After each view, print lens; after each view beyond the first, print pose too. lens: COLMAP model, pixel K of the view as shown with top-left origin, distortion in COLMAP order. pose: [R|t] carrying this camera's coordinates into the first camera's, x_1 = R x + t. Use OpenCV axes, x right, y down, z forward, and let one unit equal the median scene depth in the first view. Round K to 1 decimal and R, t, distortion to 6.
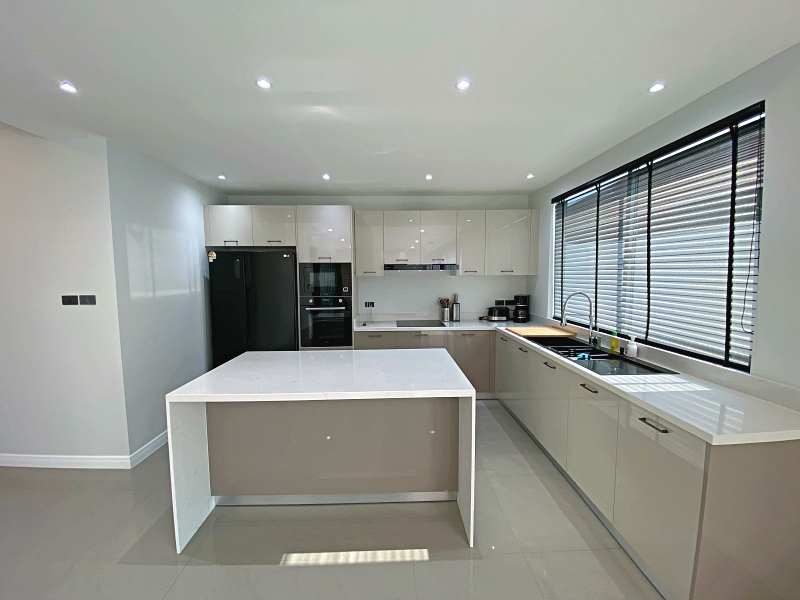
lens RADIAL K [[334.5, 0, 397.7], [0, 334.5, 301.1], [0, 0, 1]] dist [0.049469, -0.000277]
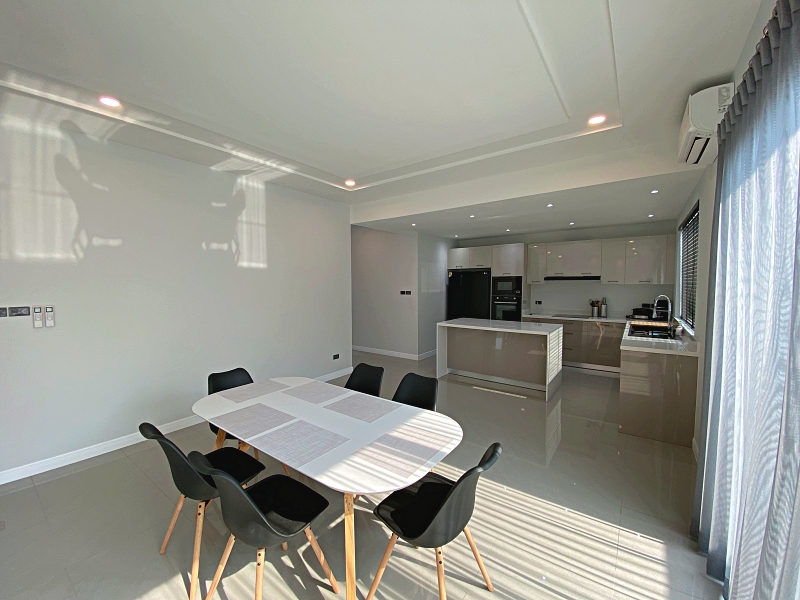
lens RADIAL K [[334.5, 0, 397.7], [0, 334.5, 301.1], [0, 0, 1]] dist [0.049469, -0.000277]
pose [[0.800965, 0.035871, -0.597636, 0.379910], [-0.054550, 0.998424, -0.013182, 0.068118], [0.596221, 0.043159, 0.801659, -0.737995]]
